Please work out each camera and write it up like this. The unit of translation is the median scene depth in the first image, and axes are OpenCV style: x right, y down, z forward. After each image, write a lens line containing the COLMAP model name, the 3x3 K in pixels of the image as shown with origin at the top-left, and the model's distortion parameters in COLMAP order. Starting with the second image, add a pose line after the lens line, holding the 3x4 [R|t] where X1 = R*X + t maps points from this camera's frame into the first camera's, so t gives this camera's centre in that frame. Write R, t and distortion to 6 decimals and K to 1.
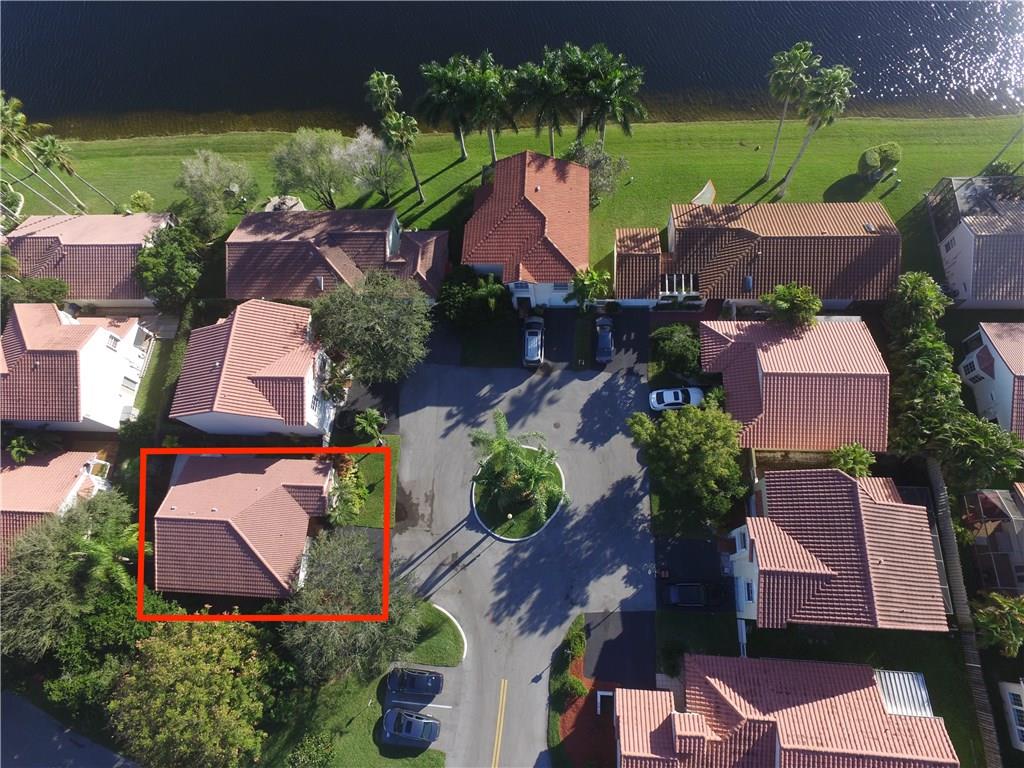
lens RADIAL K [[595.7, 0, 512.0], [0, 595.7, 384.0], [0, 0, 1]] dist [0.000114, 0.000011]
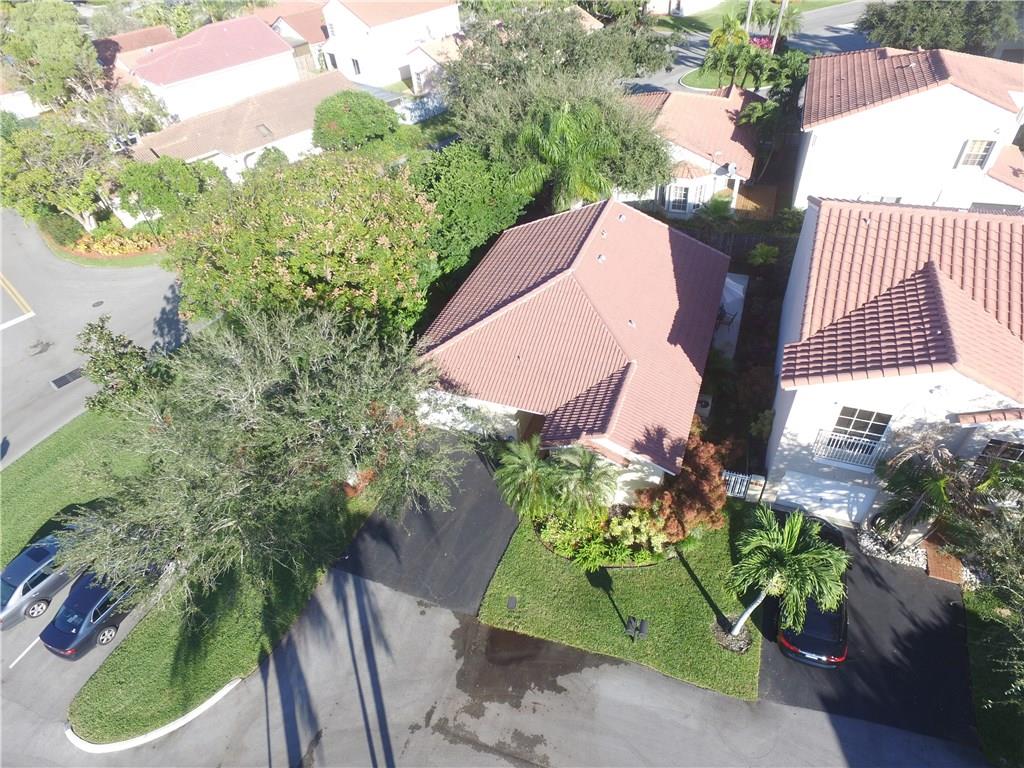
lens RADIAL K [[587.3, 0, 512.0], [0, 587.3, 384.0], [0, 0, 1]] dist [0.002876, 0.000906]
pose [[-0.306269, 0.724702, -0.617257, -0.089648], [-0.845618, 0.090672, 0.526031, 0.022490], [0.437184, 0.683071, 0.585051, 0.717791]]
